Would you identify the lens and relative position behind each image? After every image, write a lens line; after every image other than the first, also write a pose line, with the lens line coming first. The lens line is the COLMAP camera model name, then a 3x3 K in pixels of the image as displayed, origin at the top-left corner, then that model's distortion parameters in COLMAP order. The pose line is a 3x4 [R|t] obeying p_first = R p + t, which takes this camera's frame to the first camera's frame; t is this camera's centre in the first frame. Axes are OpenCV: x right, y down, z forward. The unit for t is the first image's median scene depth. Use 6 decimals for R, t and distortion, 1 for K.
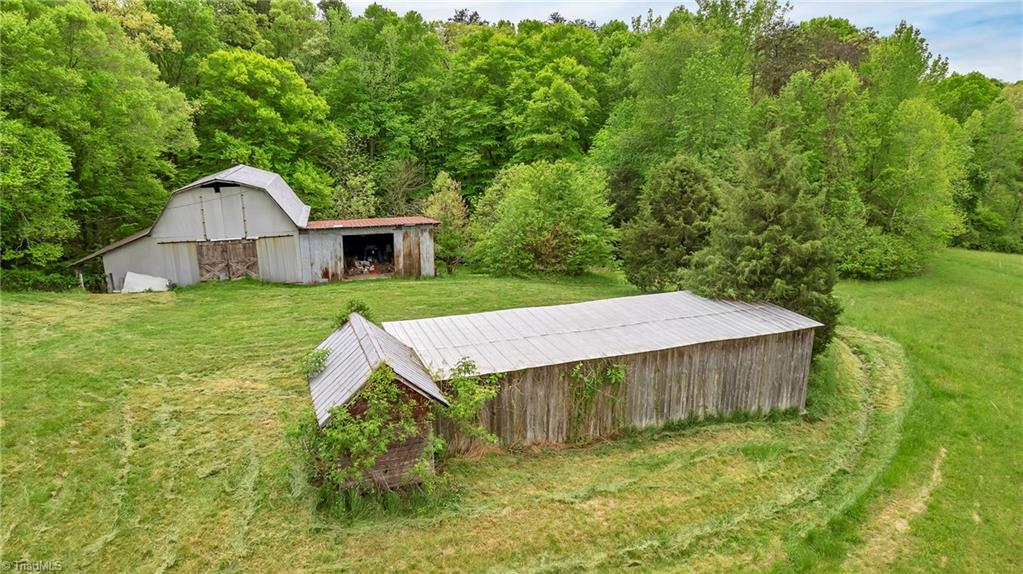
lens RADIAL K [[665.6, 0, 511.0], [0, 665.6, 294.1], [0, 0, 1]] dist [-0.054826, 0.038921]
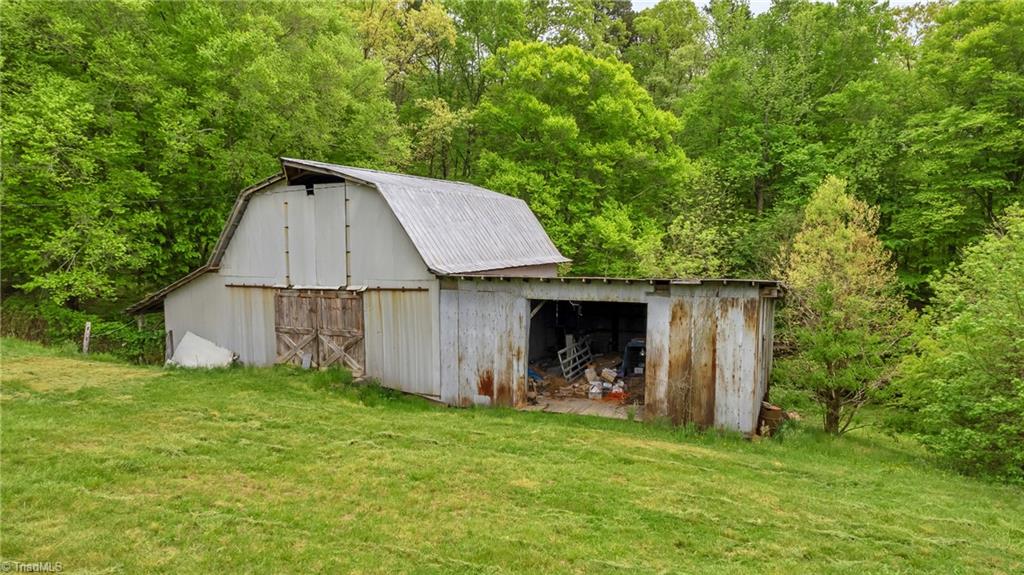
lens RADIAL K [[666.3, 0, 511.5], [0, 666.3, 294.6], [0, 0, 1]] dist [-0.054826, 0.038921]
pose [[0.781116, 0.053224, -0.622113, -0.000608], [-0.158686, 0.980567, -0.115353, -0.039629], [0.603884, 0.188825, 0.774383, 0.646521]]
